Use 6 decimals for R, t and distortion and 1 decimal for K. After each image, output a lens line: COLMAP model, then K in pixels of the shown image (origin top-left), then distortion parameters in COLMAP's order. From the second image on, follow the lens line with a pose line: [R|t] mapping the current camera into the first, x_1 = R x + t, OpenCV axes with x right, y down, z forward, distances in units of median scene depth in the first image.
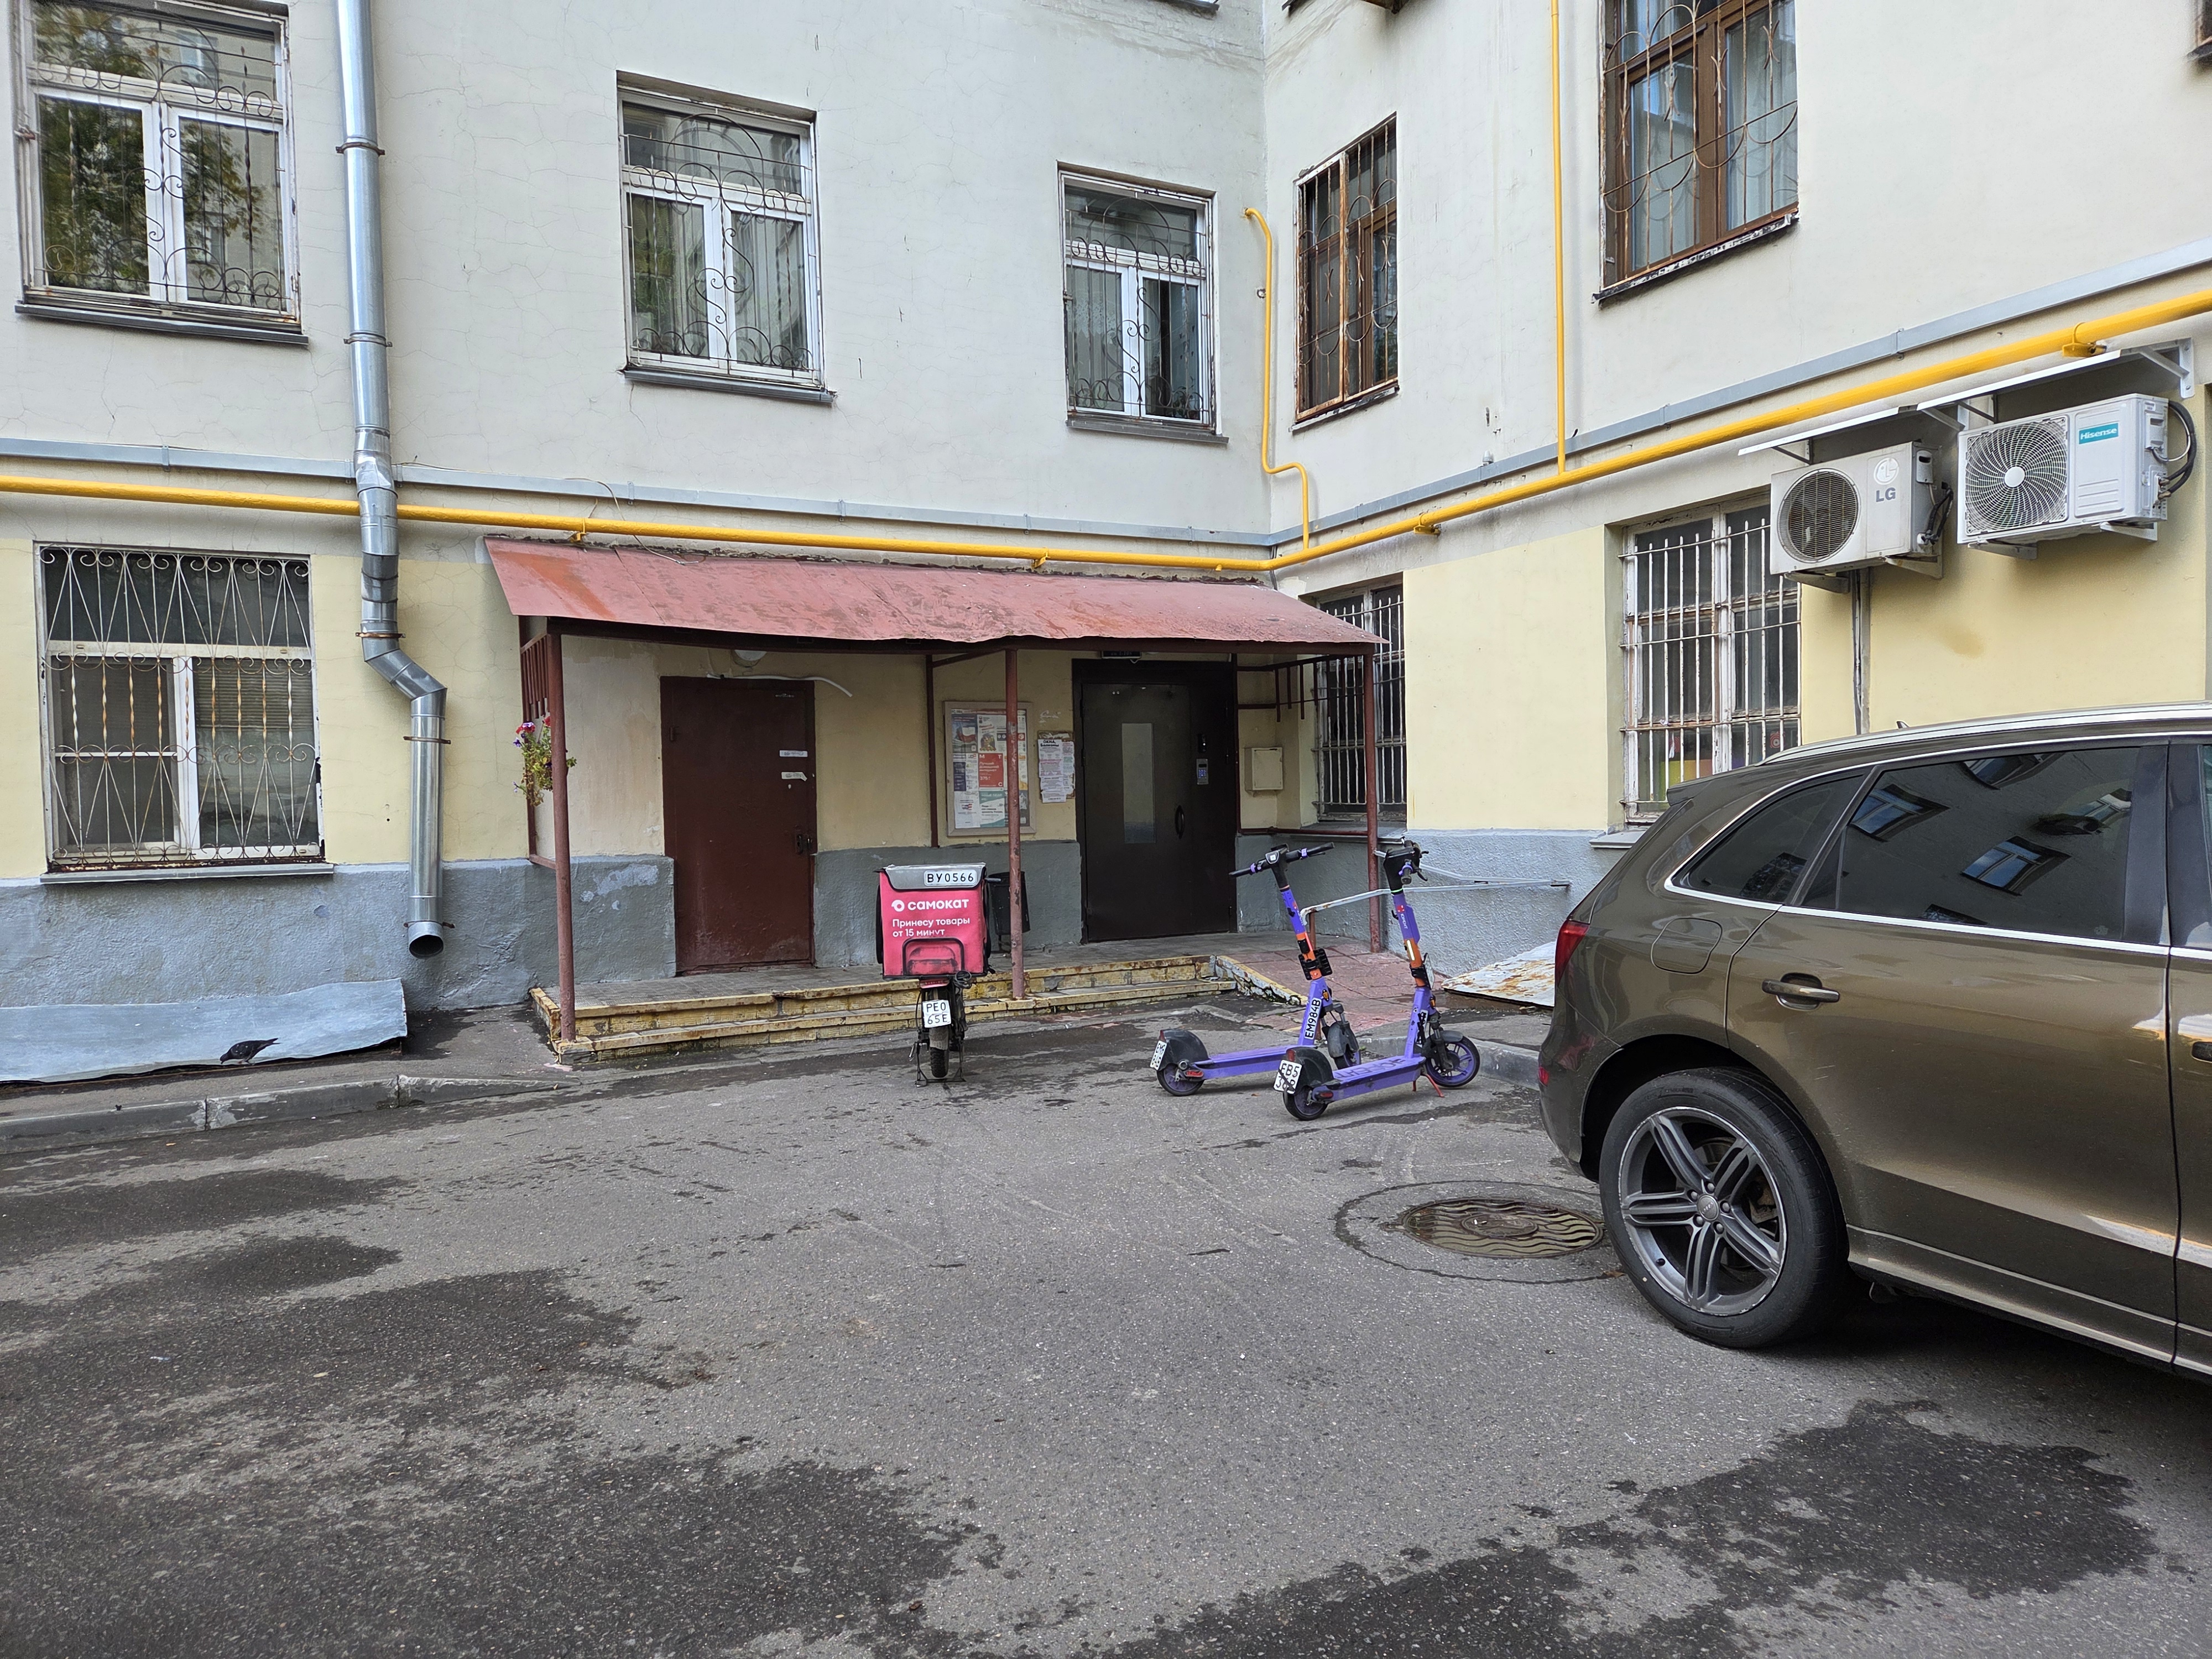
lens RADIAL K [[1468.8, 0, 1106.0], [0, 1468.8, 829.5], [0, 0, 1]] dist [0.000942, -0.000930]
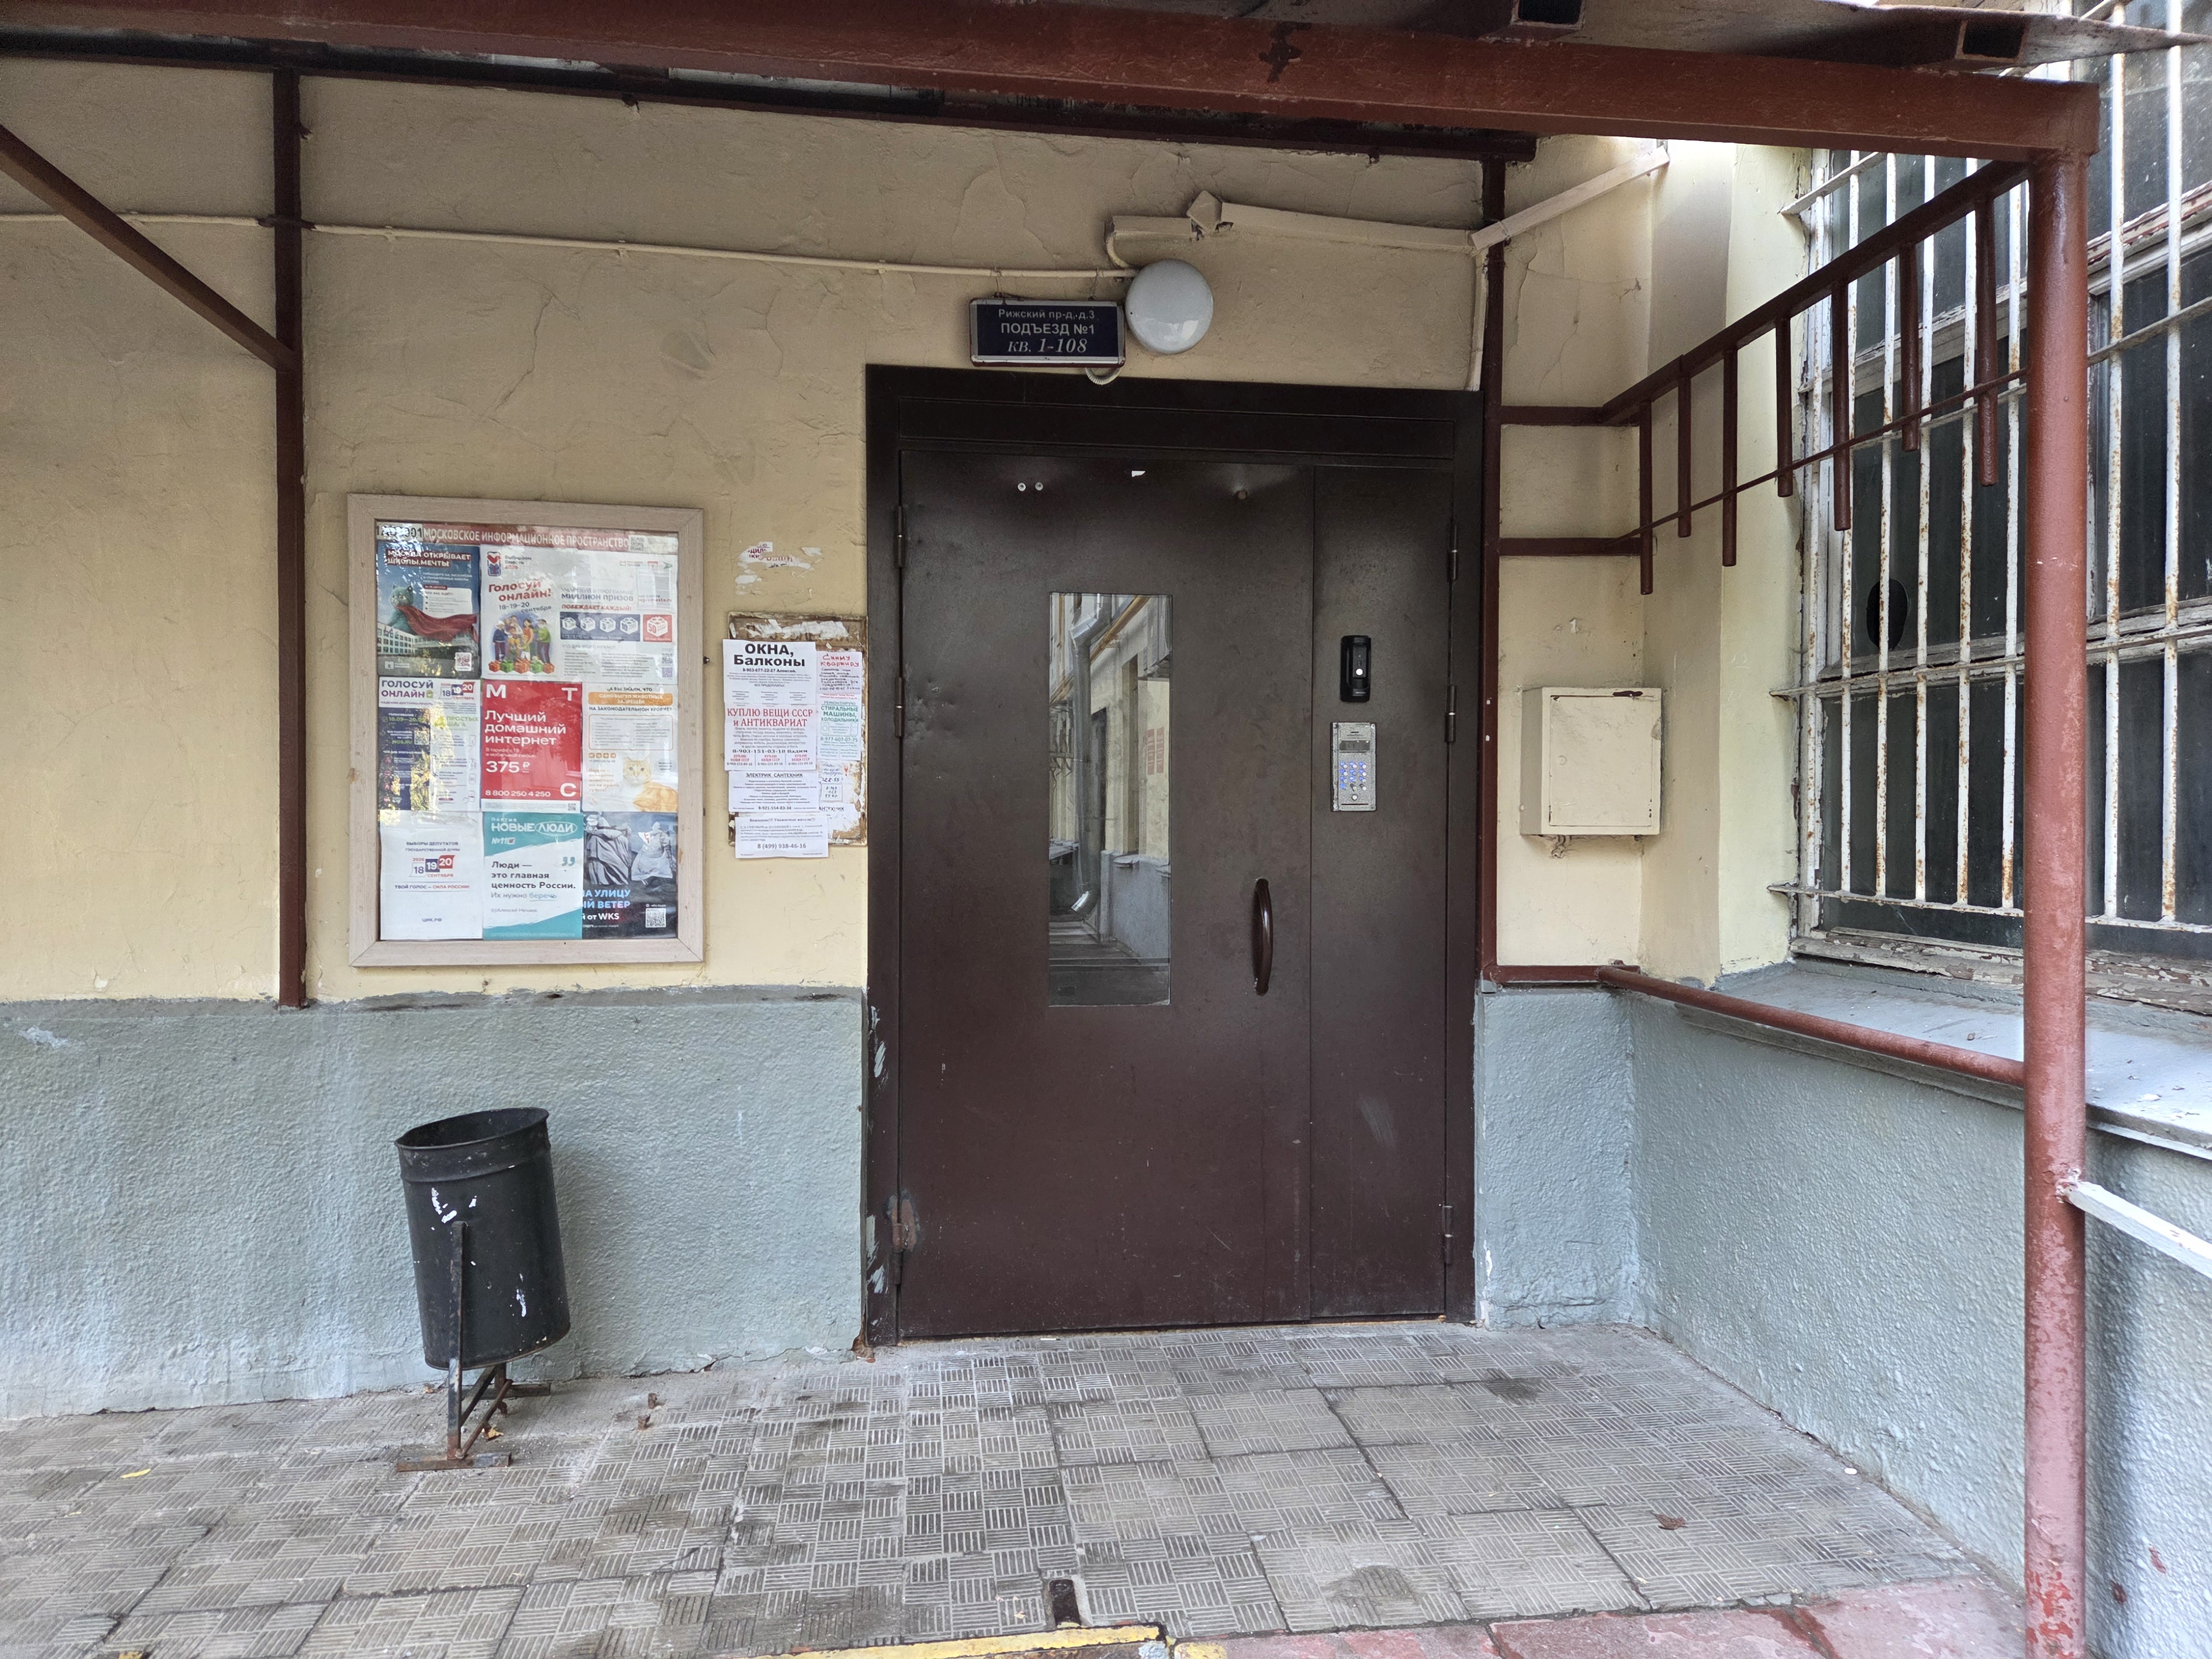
lens RADIAL K [[1468.8, 0, 1106.0], [0, 1468.8, 829.5], [0, 0, 1]] dist [0.000942, -0.000930]
pose [[0.944415, 0.031852, -0.327210, 0.119032], [-0.035605, 0.999351, -0.005483, -0.024490], [0.326823, 0.016829, 0.944936, 0.740429]]
